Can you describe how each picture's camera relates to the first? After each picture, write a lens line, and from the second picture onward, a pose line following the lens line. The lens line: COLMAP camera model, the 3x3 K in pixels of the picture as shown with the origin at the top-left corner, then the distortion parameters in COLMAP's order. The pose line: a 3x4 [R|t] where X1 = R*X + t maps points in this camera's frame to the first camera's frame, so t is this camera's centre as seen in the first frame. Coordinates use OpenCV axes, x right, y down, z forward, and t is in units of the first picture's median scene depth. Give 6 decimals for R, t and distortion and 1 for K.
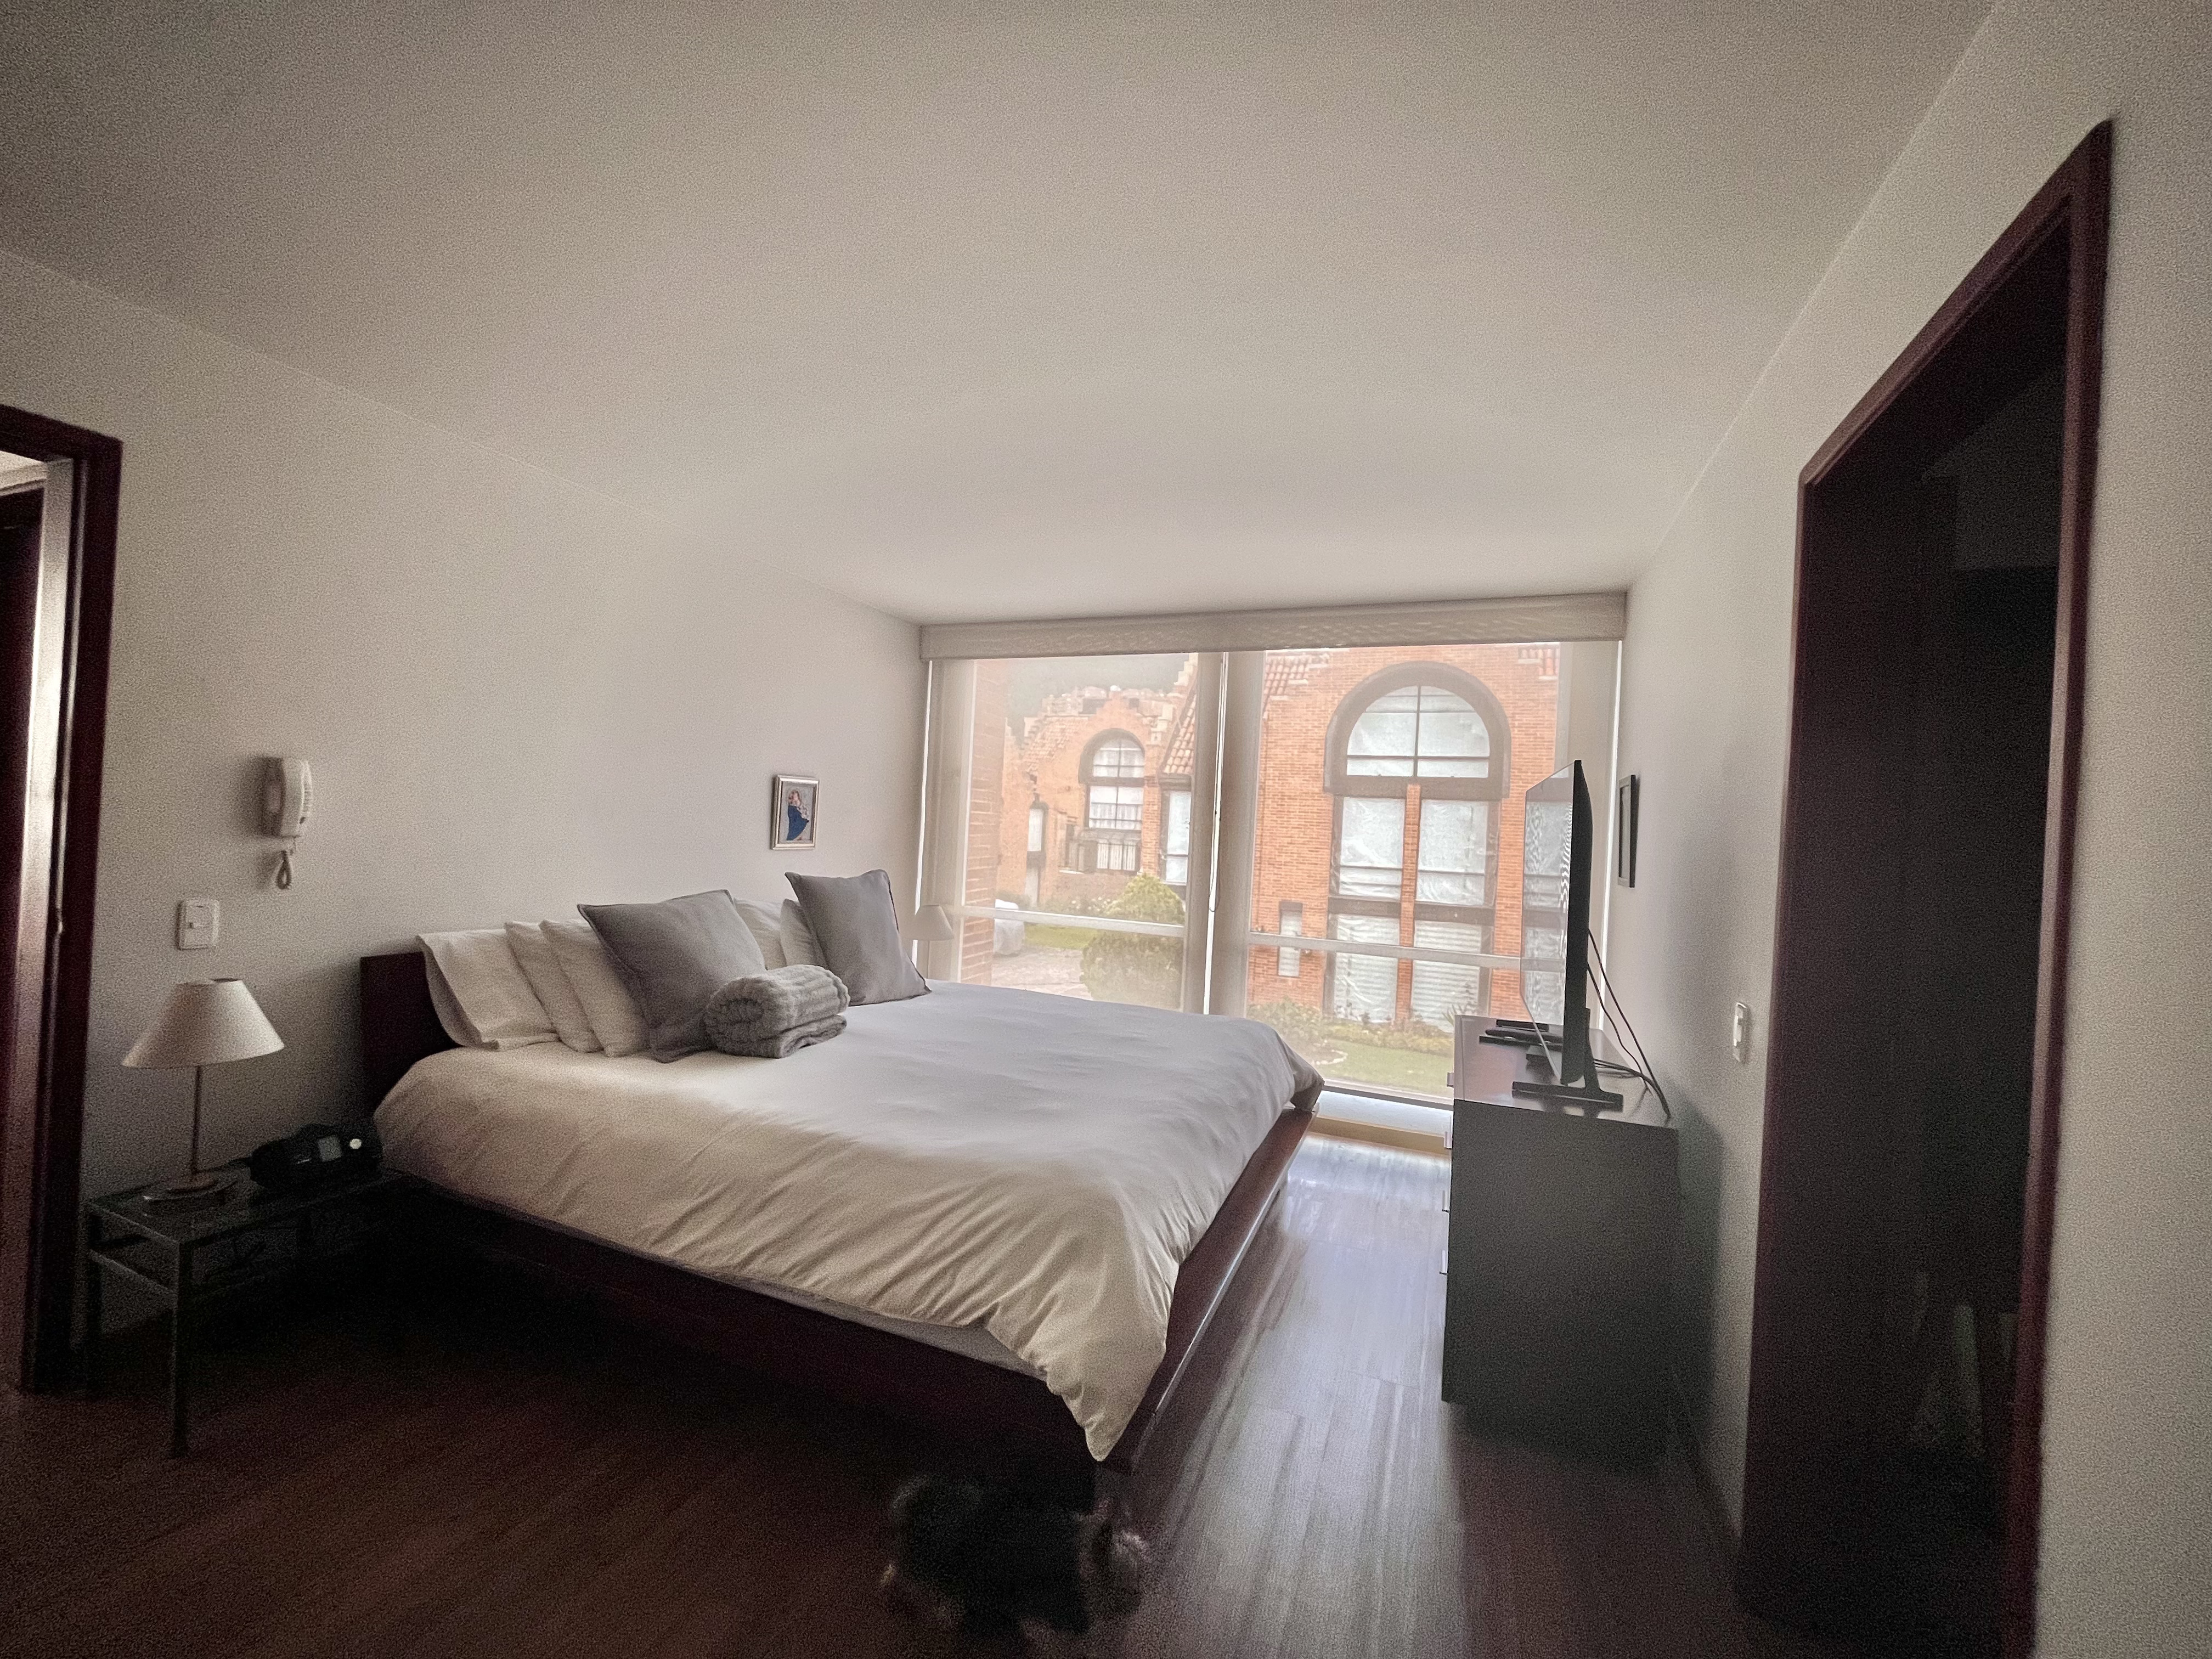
lens RADIAL K [[900.2, 0, 1111.1], [0, 900.2, 833.7], [0, 0, 1]] dist [-0.000505, -0.000540]
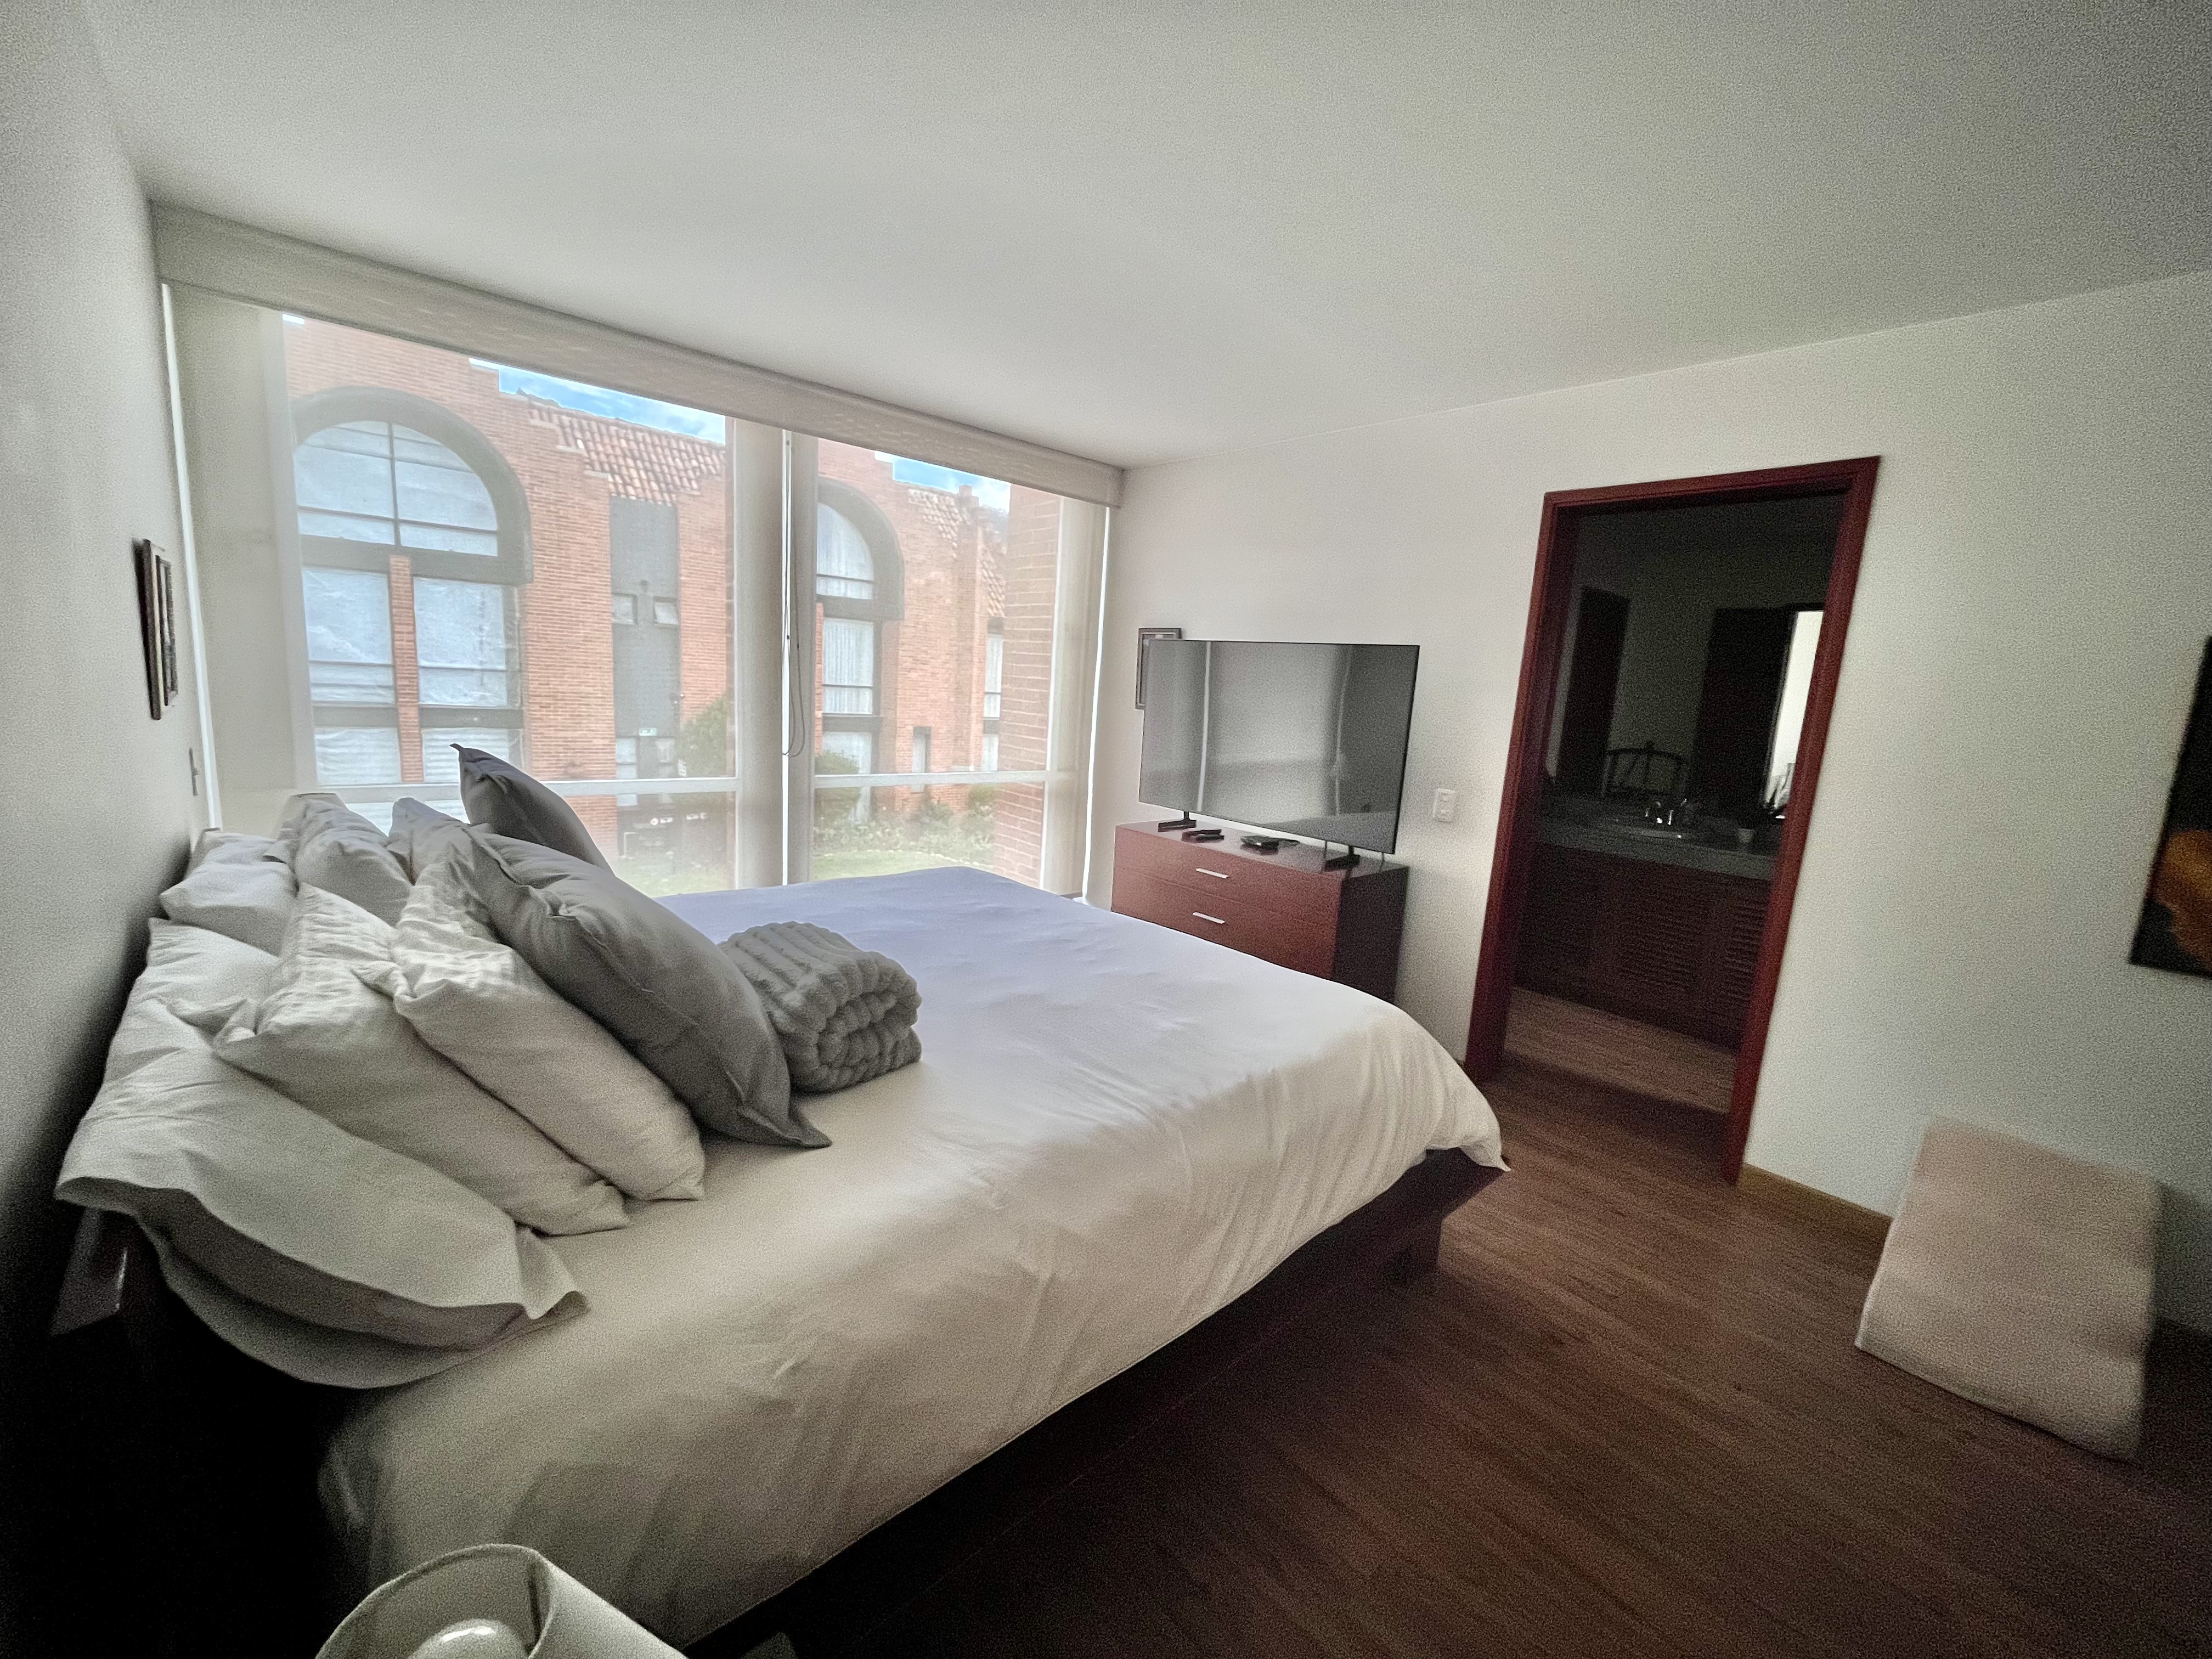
lens RADIAL K [[900.2, 0, 1098.4], [0, 900.2, 815.7], [0, 0, 1]] dist [-0.000505, -0.000540]
pose [[0.442465, -0.156837, 0.882965, -0.124137], [-0.038539, 0.980353, 0.193447, -0.007824], [-0.895957, -0.119622, 0.427728, 0.090573]]
